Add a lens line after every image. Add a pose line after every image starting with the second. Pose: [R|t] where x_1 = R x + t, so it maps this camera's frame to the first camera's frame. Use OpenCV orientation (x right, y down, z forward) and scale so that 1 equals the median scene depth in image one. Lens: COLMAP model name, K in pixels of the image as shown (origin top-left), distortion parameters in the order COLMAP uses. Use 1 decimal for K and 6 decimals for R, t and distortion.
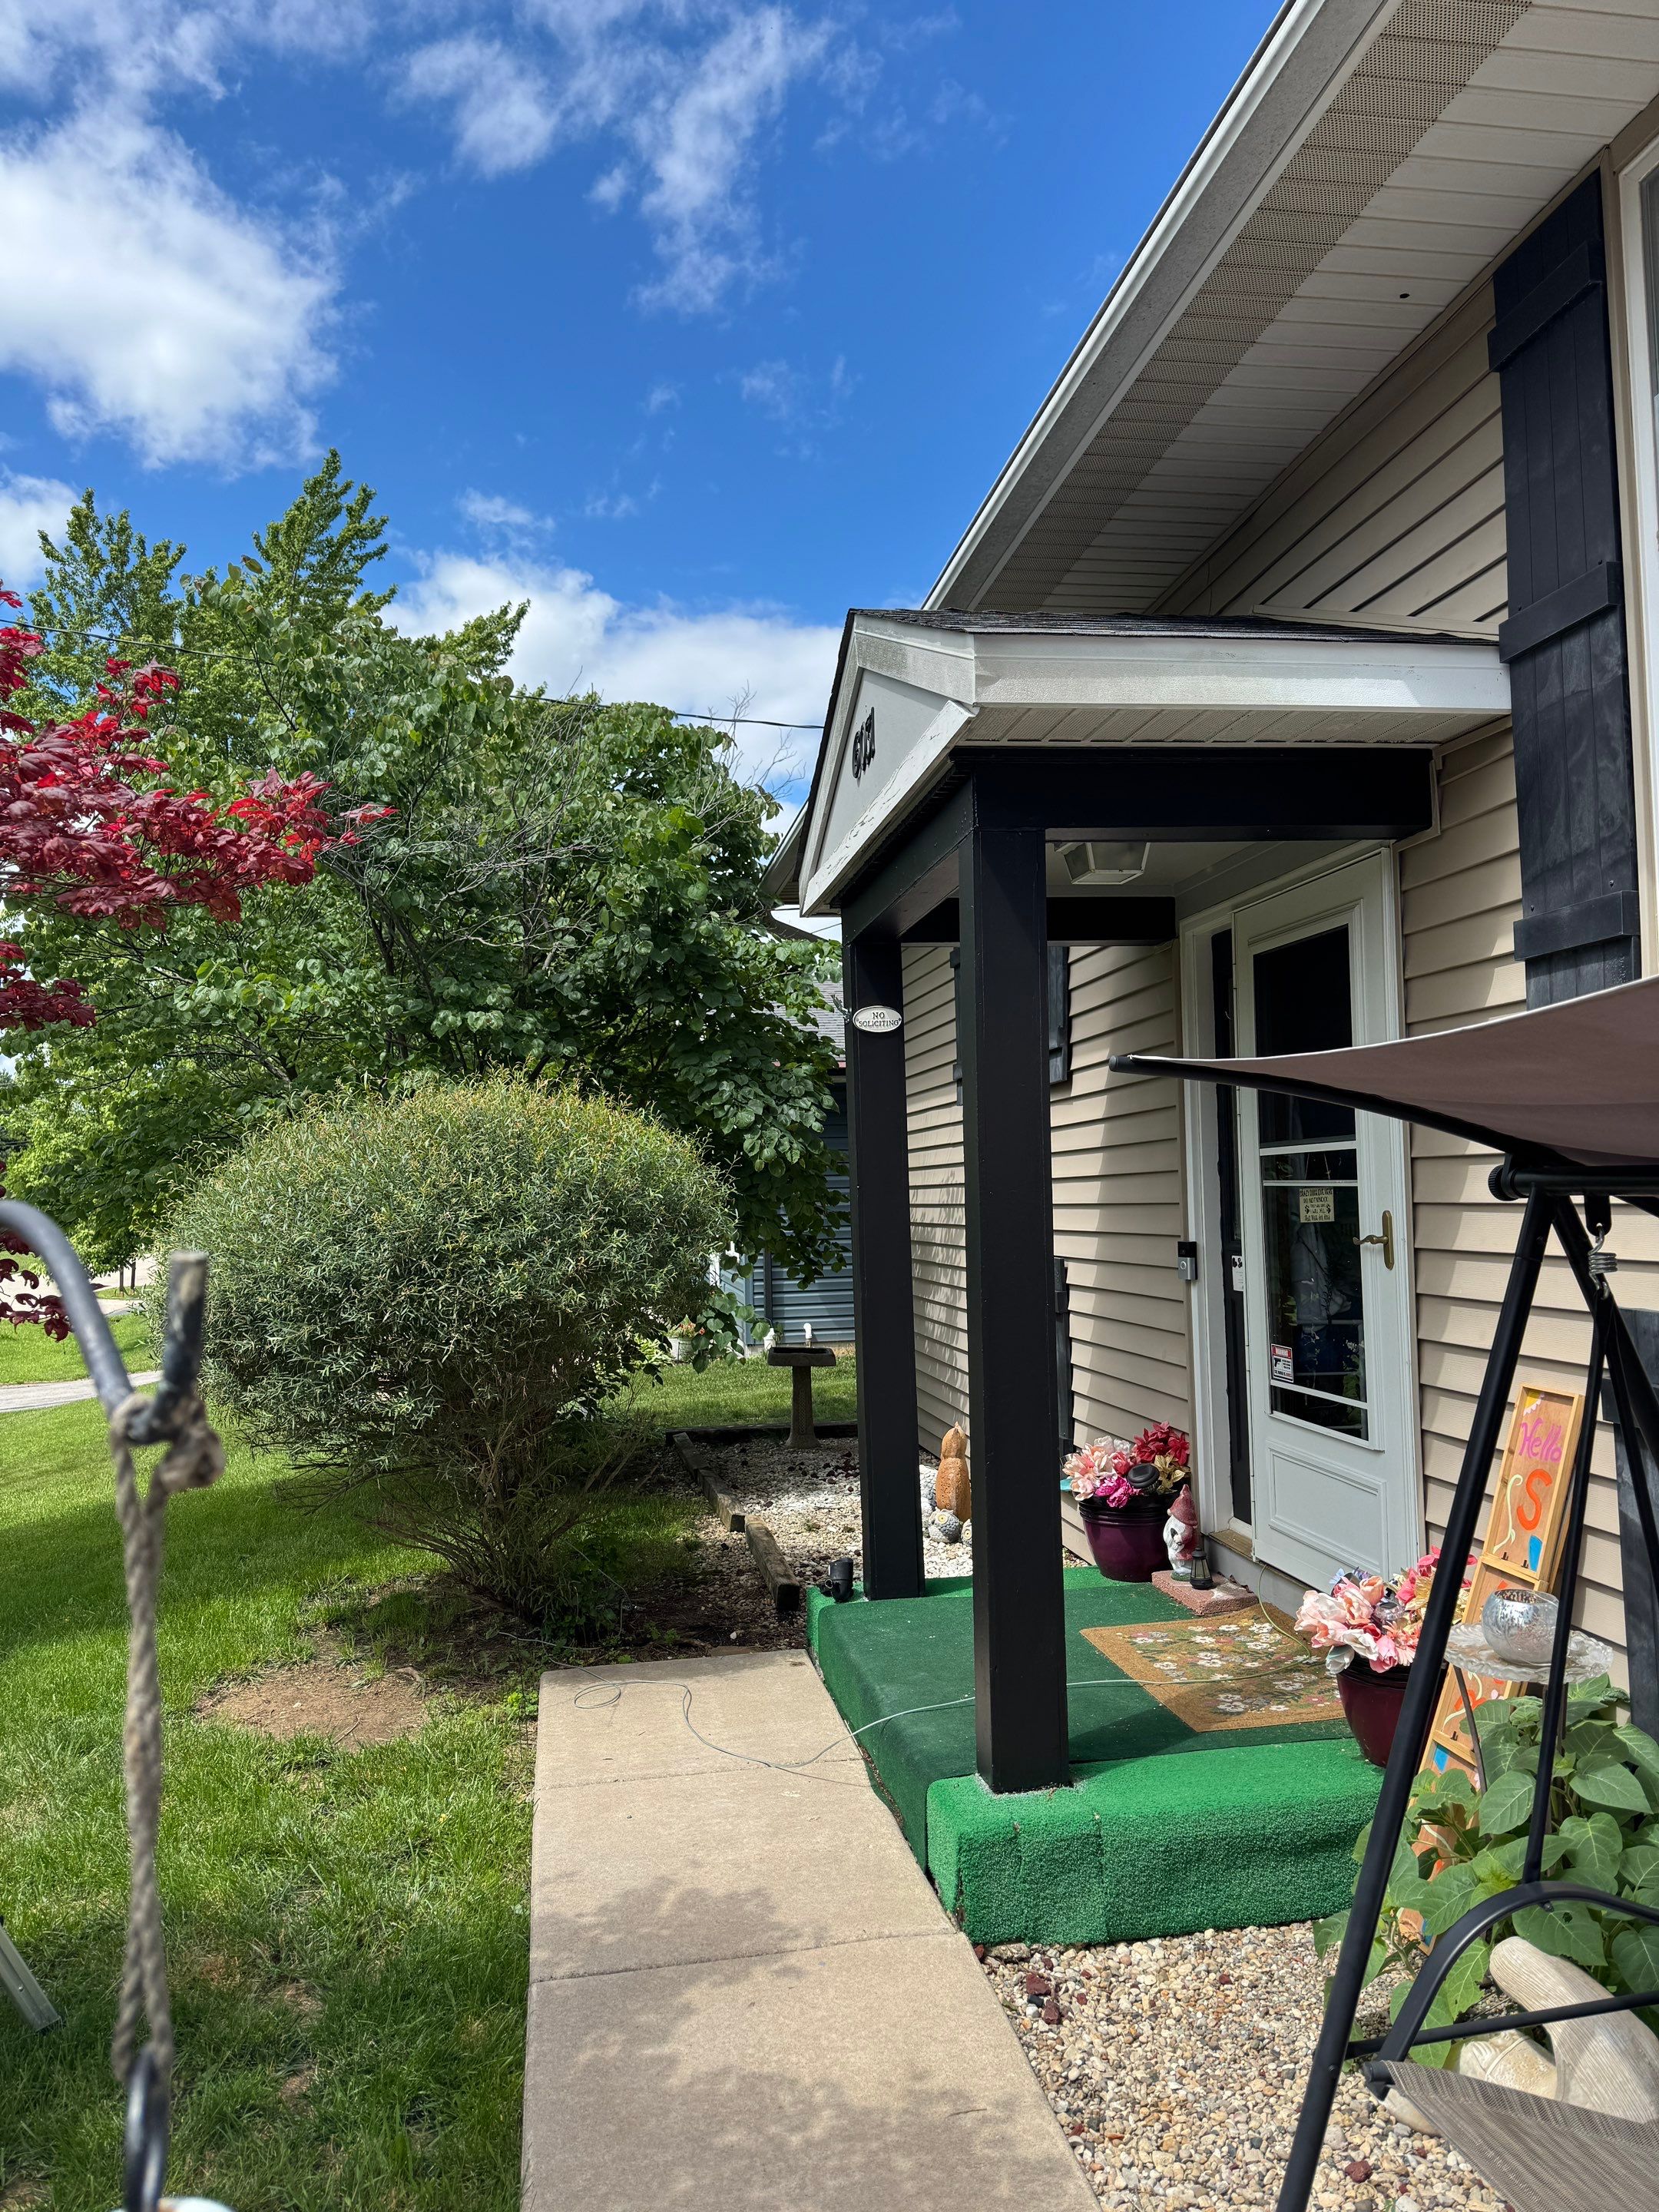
lens RADIAL K [[1505.2, 0, 829.5], [0, 1505.2, 1106.0], [0, 0, 1]] dist [-0.000425, -0.000003]
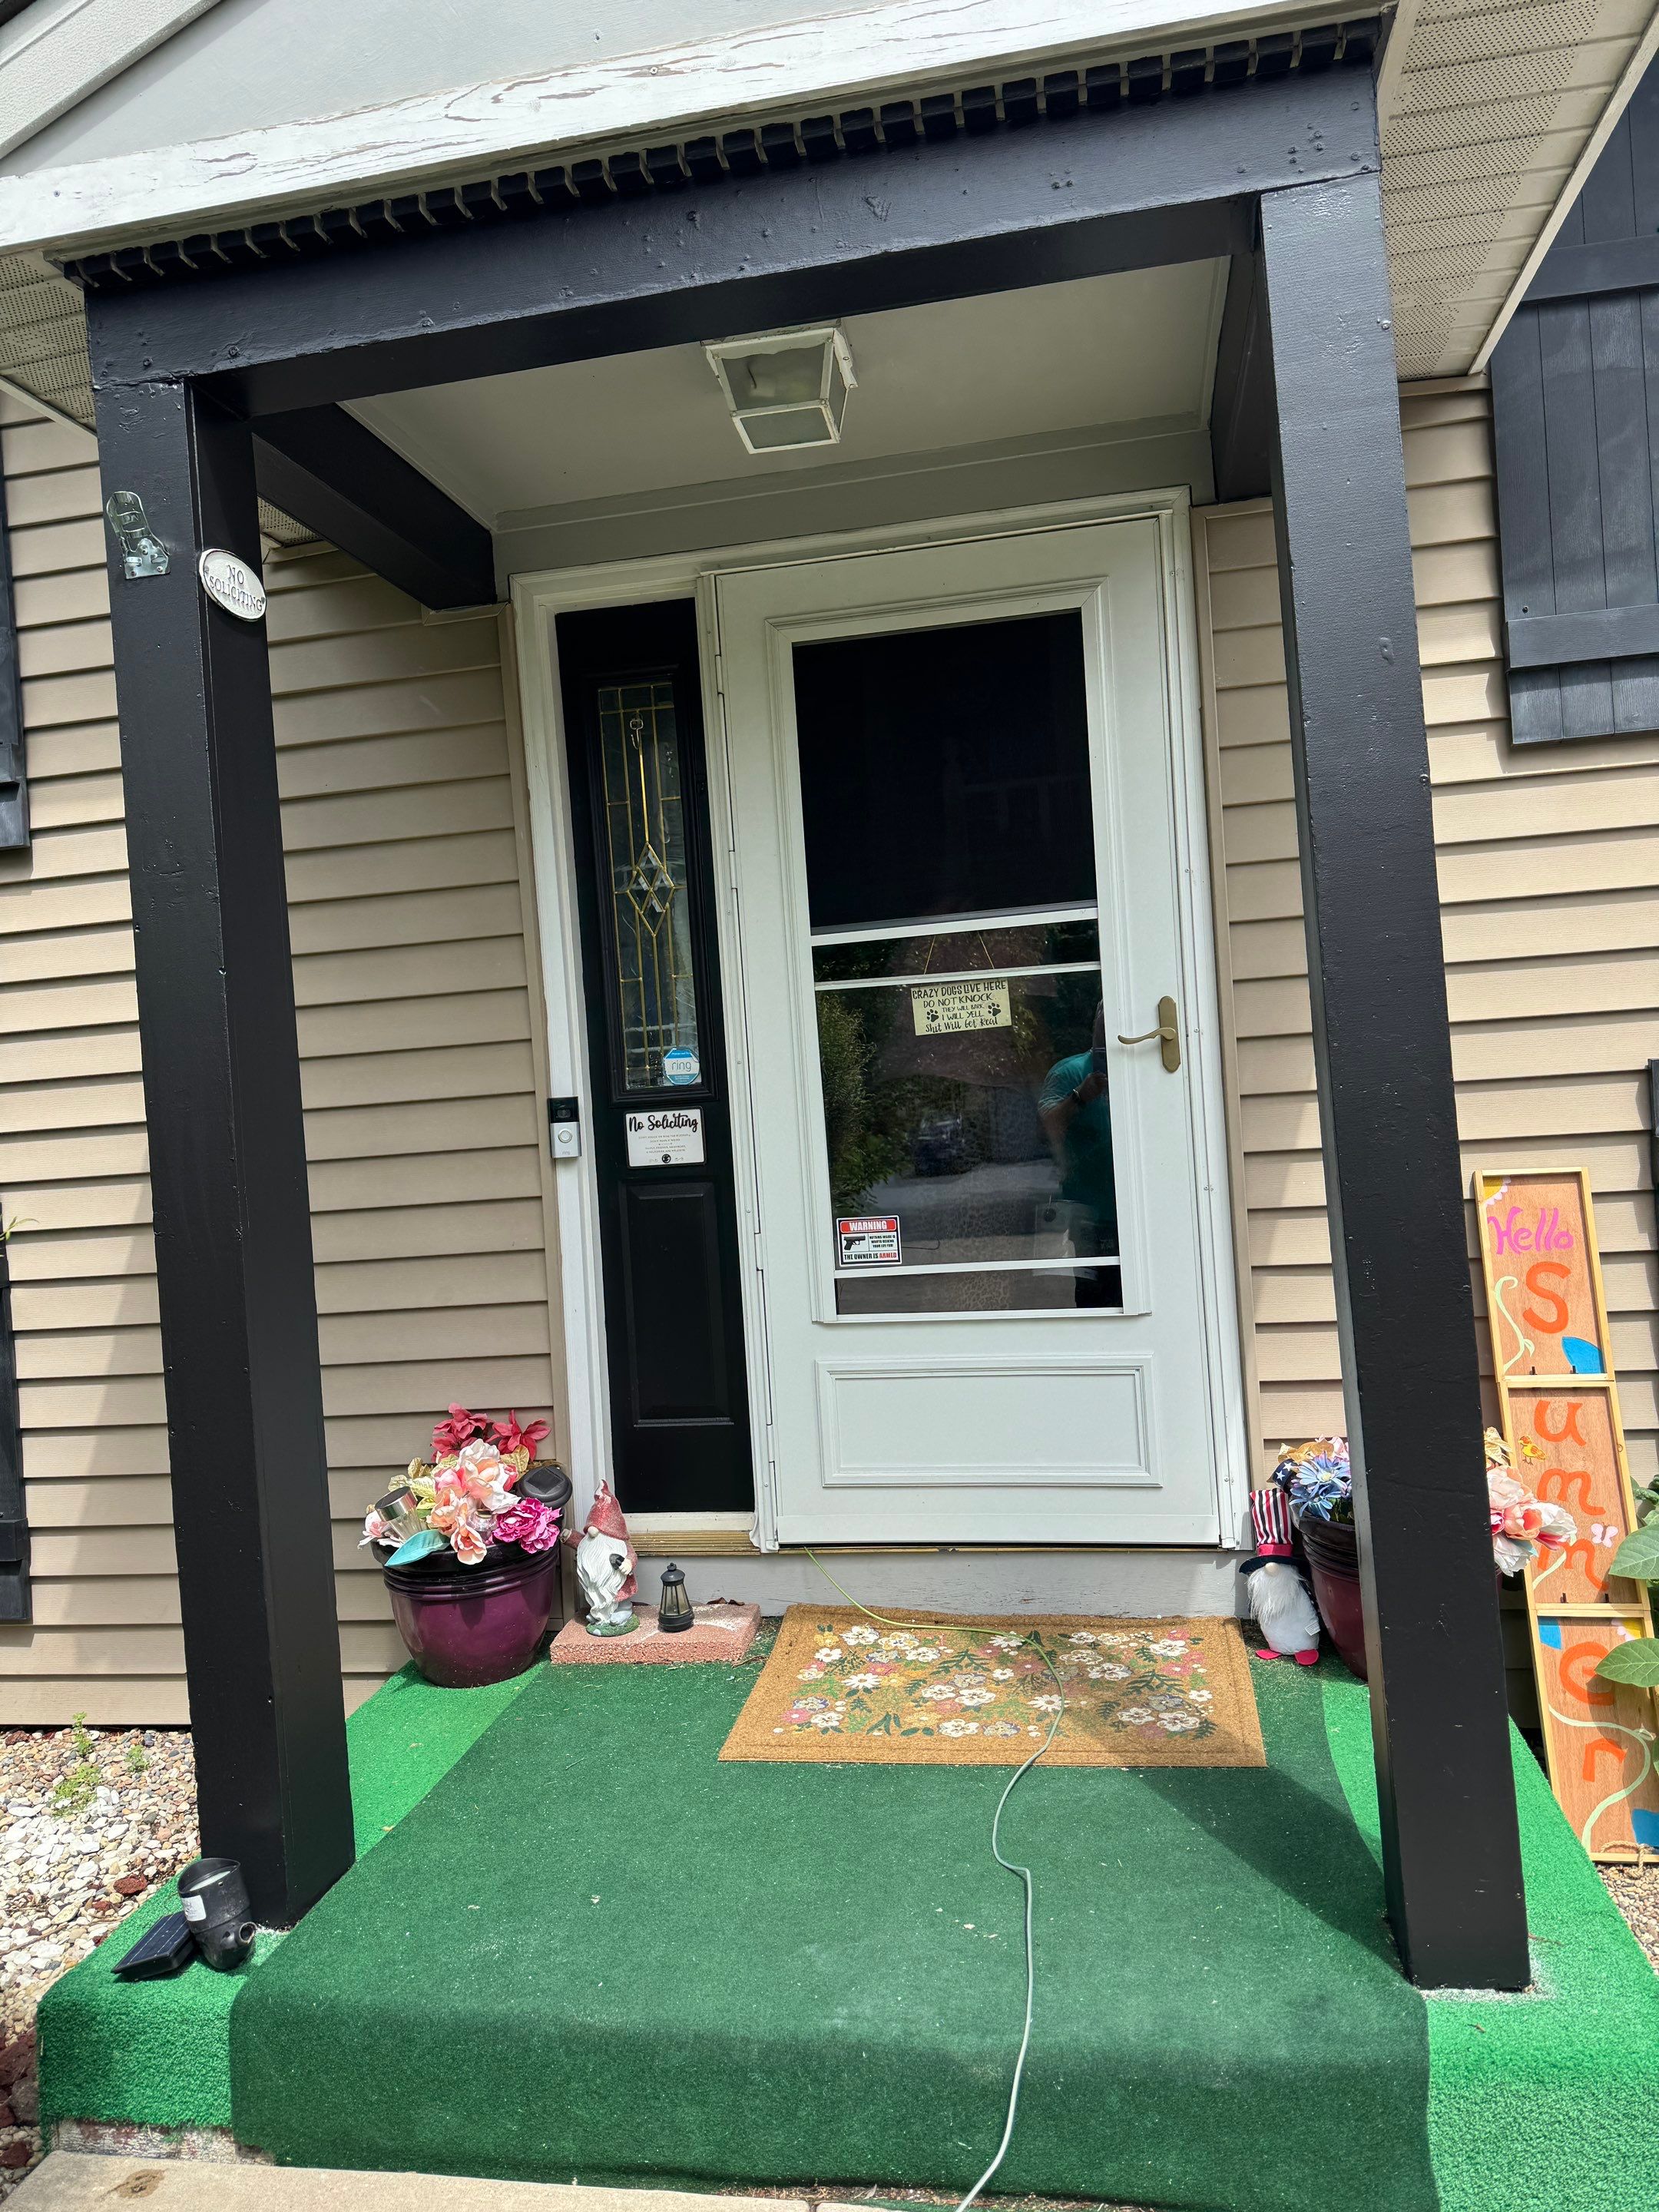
lens RADIAL K [[1519.7, 0, 829.5], [0, 1519.7, 1106.0], [0, 0, 1]] dist [0.117420, -0.168041]
pose [[0.357615, -0.019689, 0.933661, -0.387919], [0.008227, 0.999805, 0.017932, 0.102116], [-0.933833, 0.001269, 0.357708, 0.821201]]
